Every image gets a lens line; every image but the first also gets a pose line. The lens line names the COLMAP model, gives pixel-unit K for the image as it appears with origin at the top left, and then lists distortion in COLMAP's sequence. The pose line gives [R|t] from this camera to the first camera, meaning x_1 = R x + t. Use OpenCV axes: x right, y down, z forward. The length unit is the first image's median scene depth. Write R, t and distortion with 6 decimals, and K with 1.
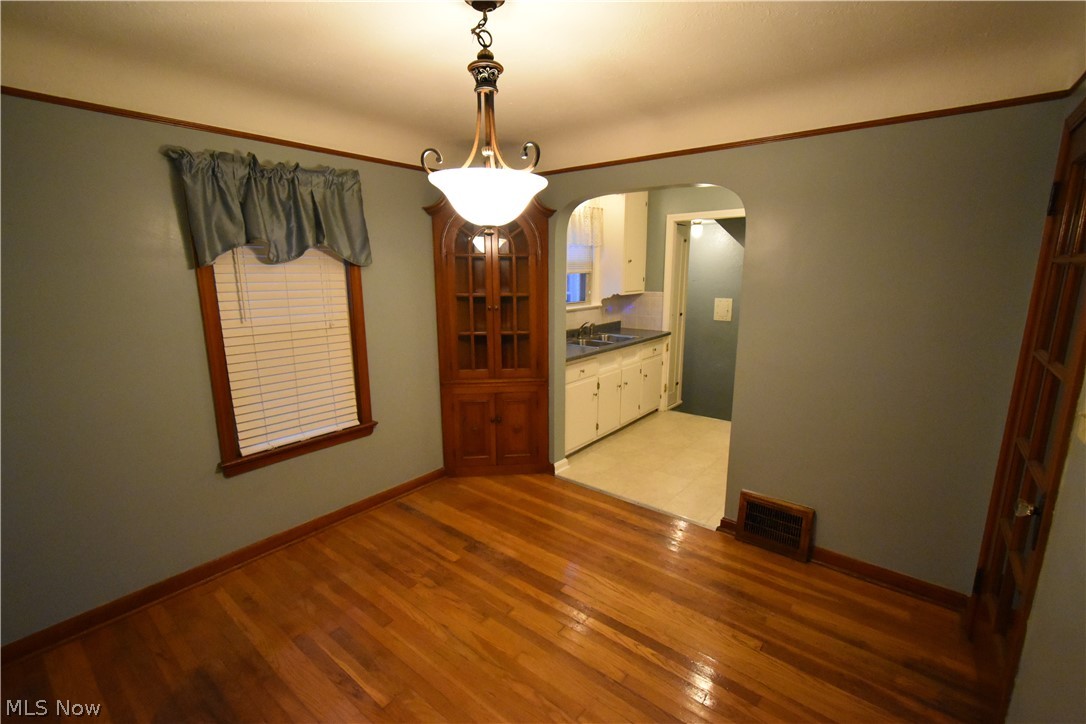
lens RADIAL K [[479.5, 0, 548.5], [0, 479.5, 360.8], [0, 0, 1]] dist [0.001645, -0.000855]
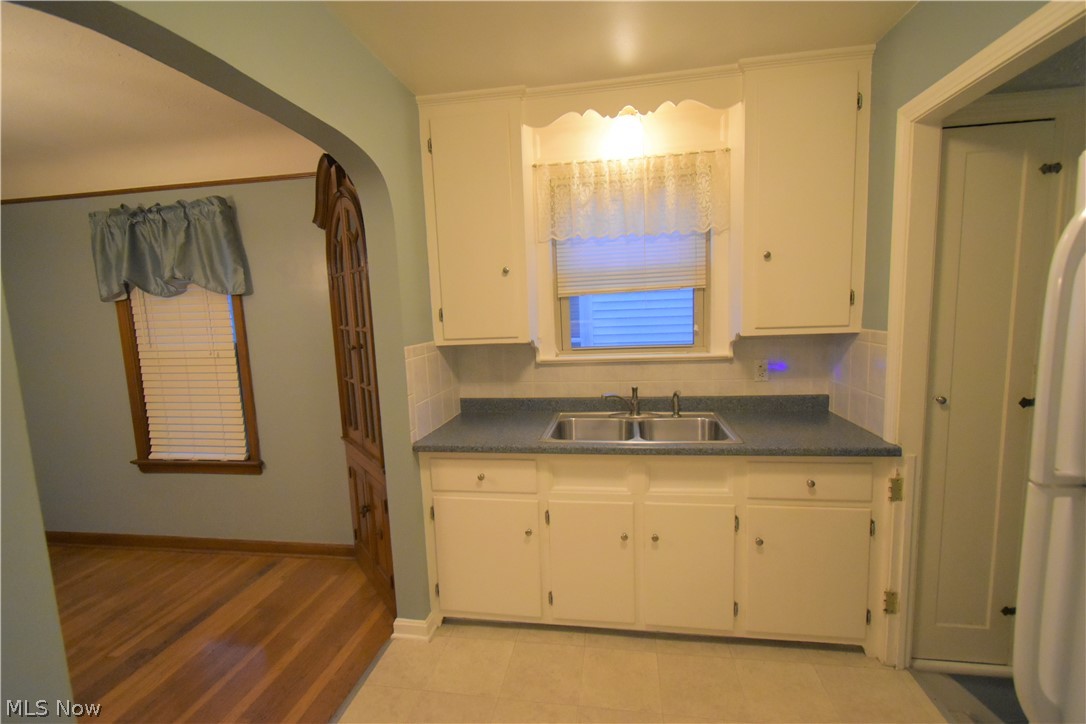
lens RADIAL K [[479.5, 0, 547.7], [0, 479.5, 361.2], [0, 0, 1]] dist [0.001645, -0.000855]
pose [[0.492234, 0.083238, -0.866474, 0.437568], [-0.130927, 0.991173, 0.020839, -0.099052], [0.860560, 0.103188, 0.498788, 0.627499]]
